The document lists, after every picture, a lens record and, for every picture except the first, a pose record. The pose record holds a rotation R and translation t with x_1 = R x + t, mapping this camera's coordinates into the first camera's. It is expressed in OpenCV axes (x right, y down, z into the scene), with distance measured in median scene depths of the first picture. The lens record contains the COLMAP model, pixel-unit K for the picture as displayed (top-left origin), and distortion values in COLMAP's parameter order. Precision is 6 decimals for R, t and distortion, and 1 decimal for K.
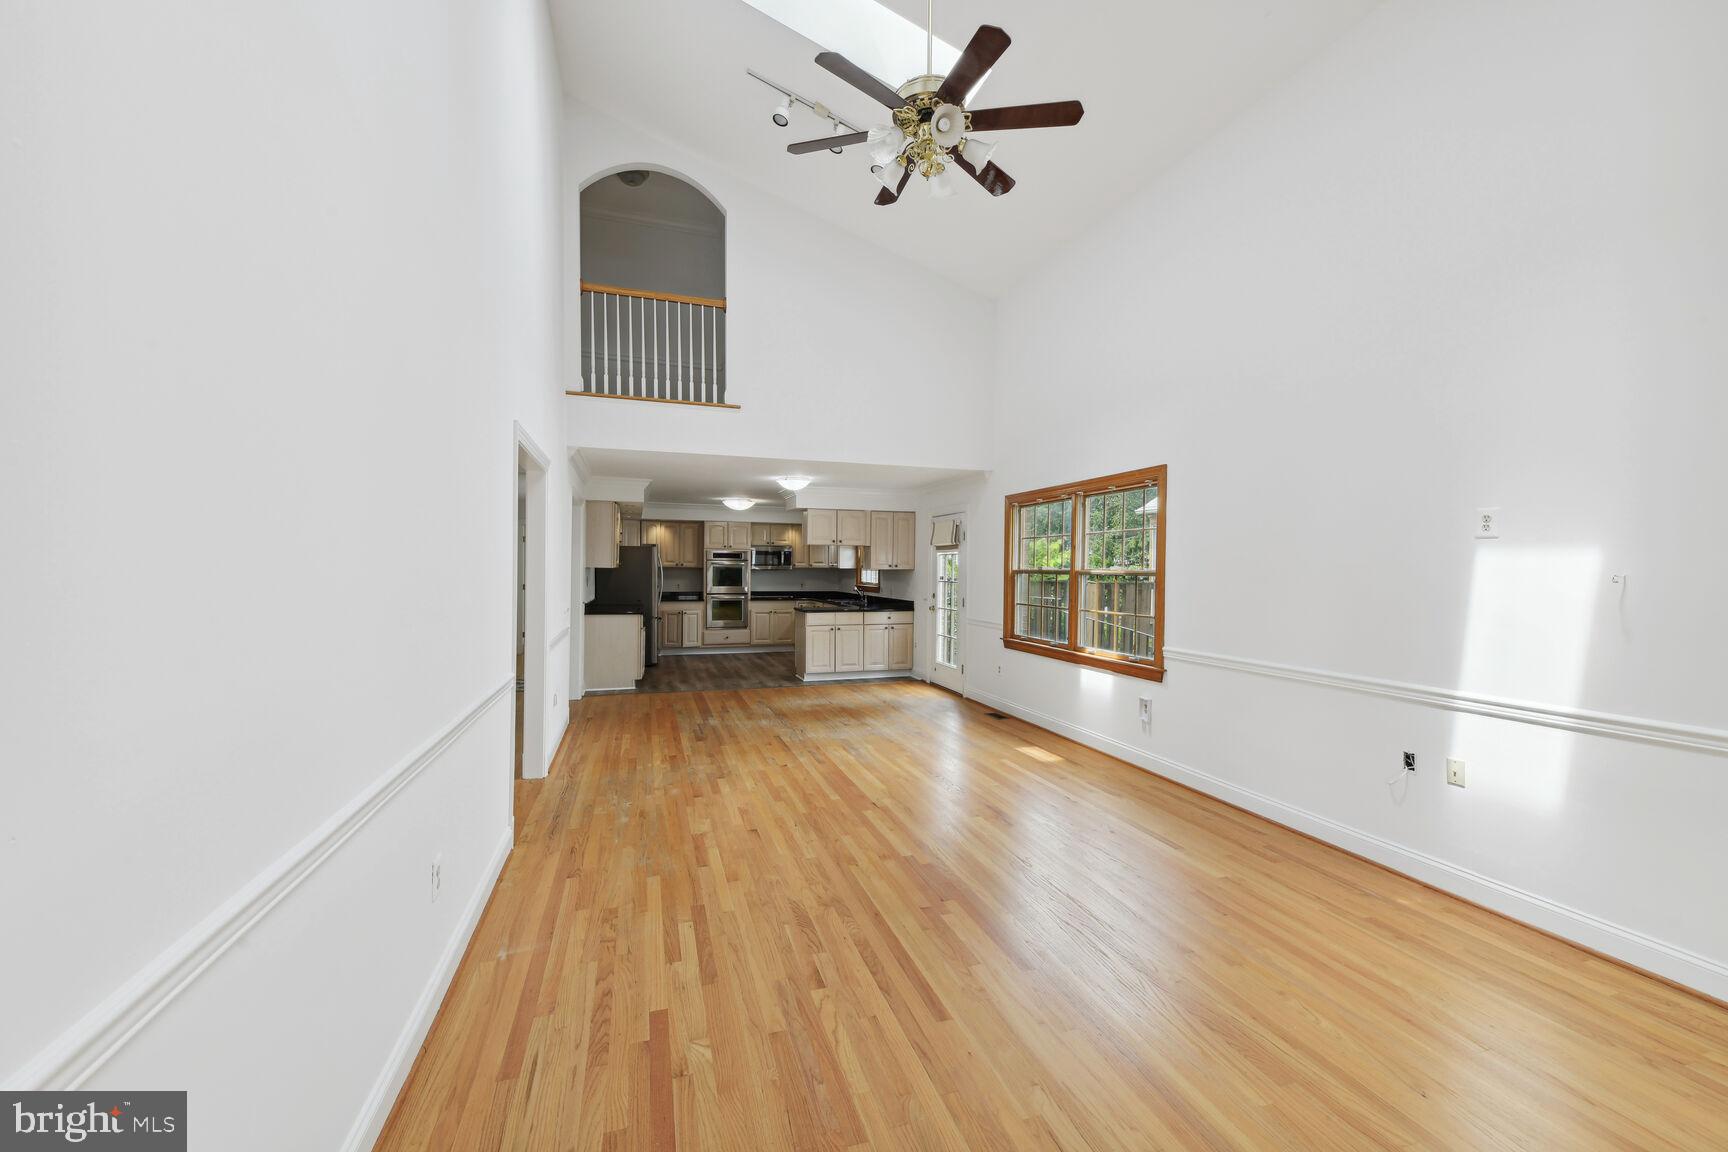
lens RADIAL K [[716.1, 0, 862.6], [0, 716.1, 556.3], [0, 0, 1]] dist [0.020640, -0.000157]
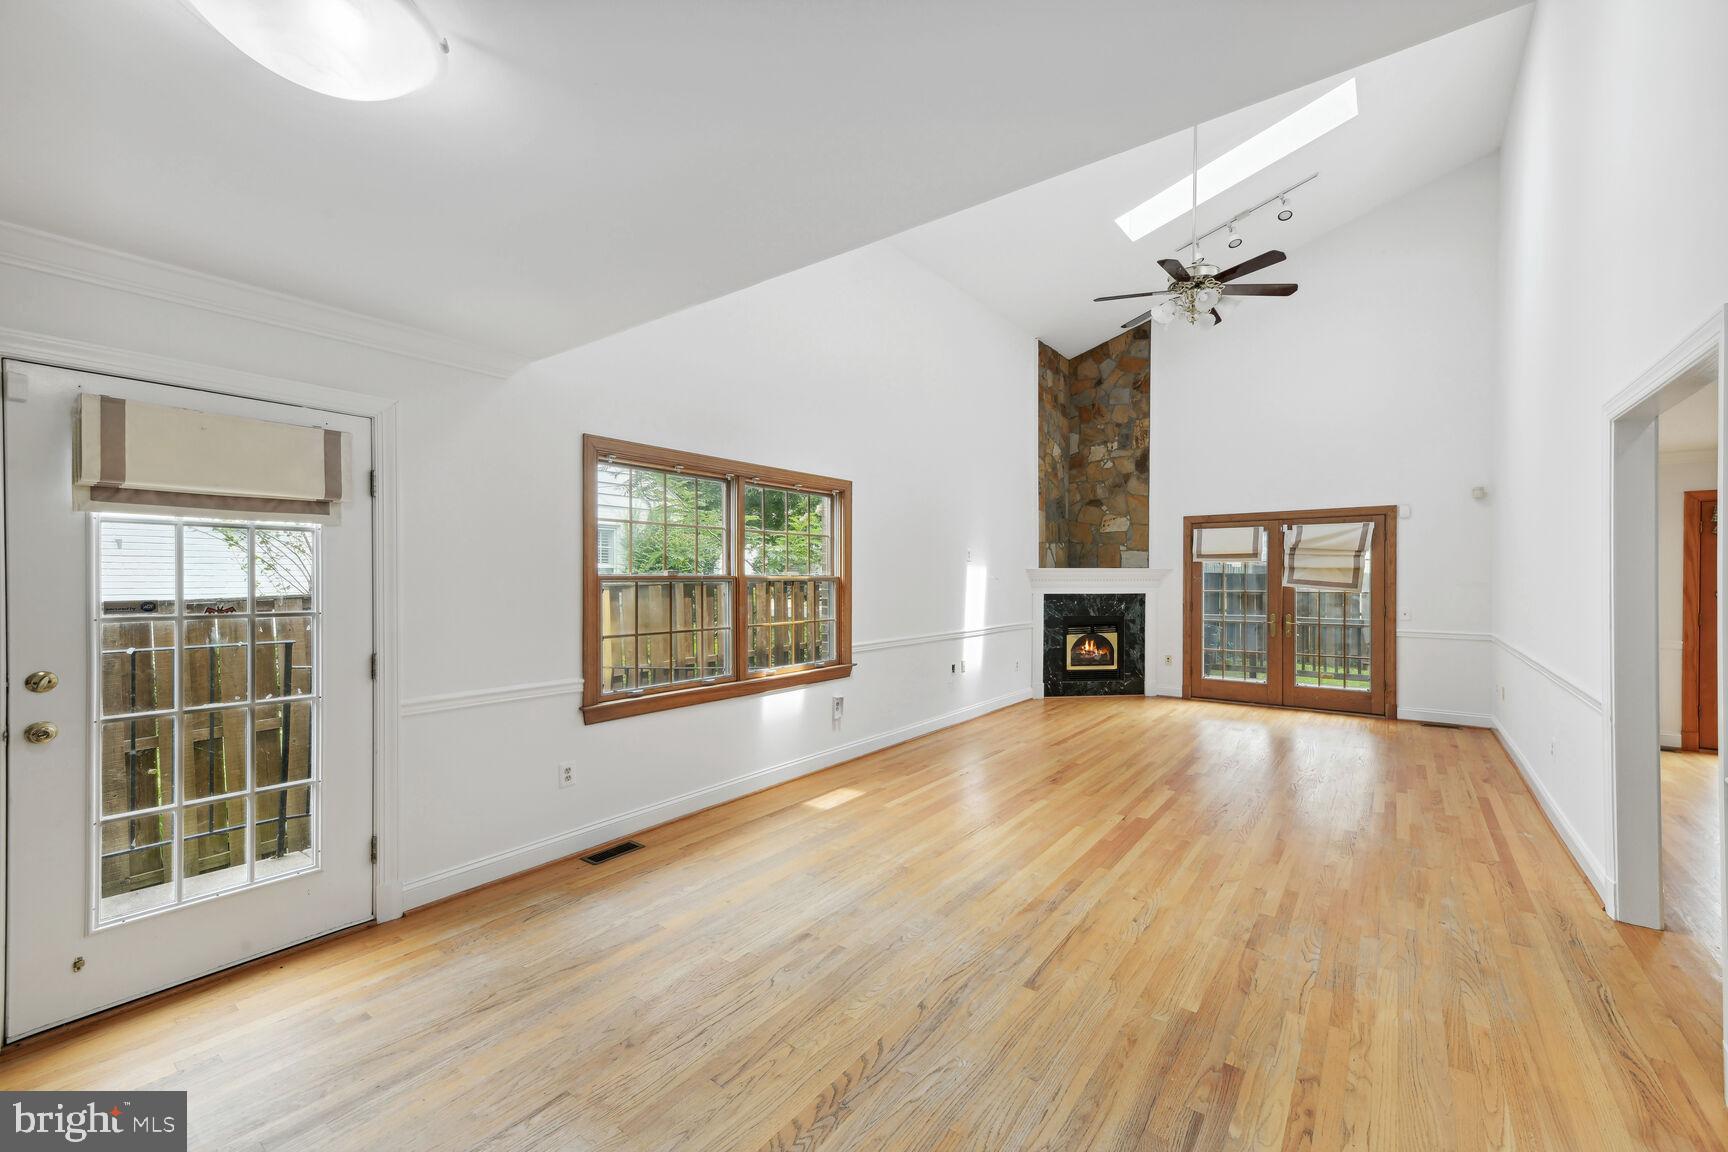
lens RADIAL K [[696.0, 0, 873.6], [0, 696.0, 581.1], [0, 0, 1]] dist [0.019865, -0.000058]
pose [[-0.590843, -0.011913, 0.806698, -0.332142], [-0.018080, 0.999835, 0.001523, 0.017776], [-0.806584, -0.013686, -0.590961, 1.124876]]
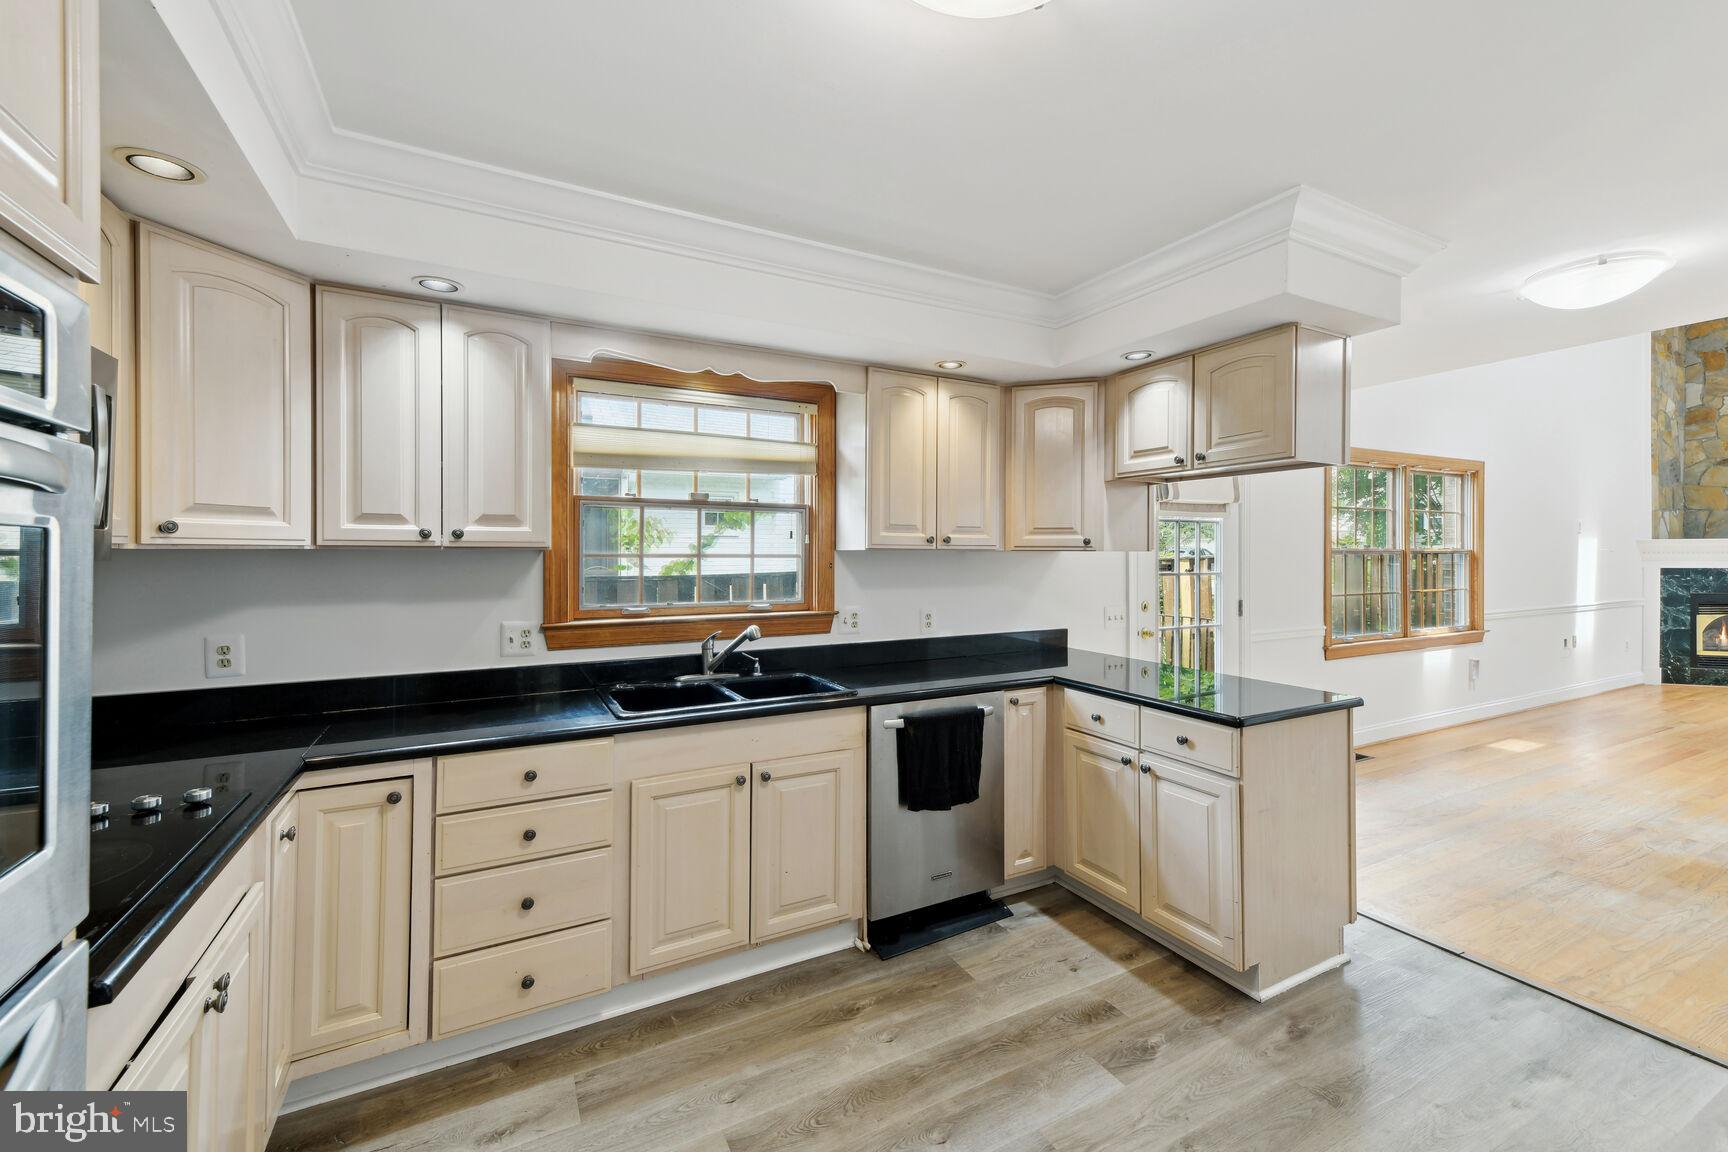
lens RADIAL K [[716.1, 0, 862.6], [0, 716.1, 556.3], [0, 0, 1]] dist [0.020640, -0.000157]
pose [[-0.193846, -0.006931, 0.981007, -0.400700], [-0.012418, 0.999912, 0.004610, 0.027324], [-0.980953, -0.011289, -0.193915, 1.556406]]
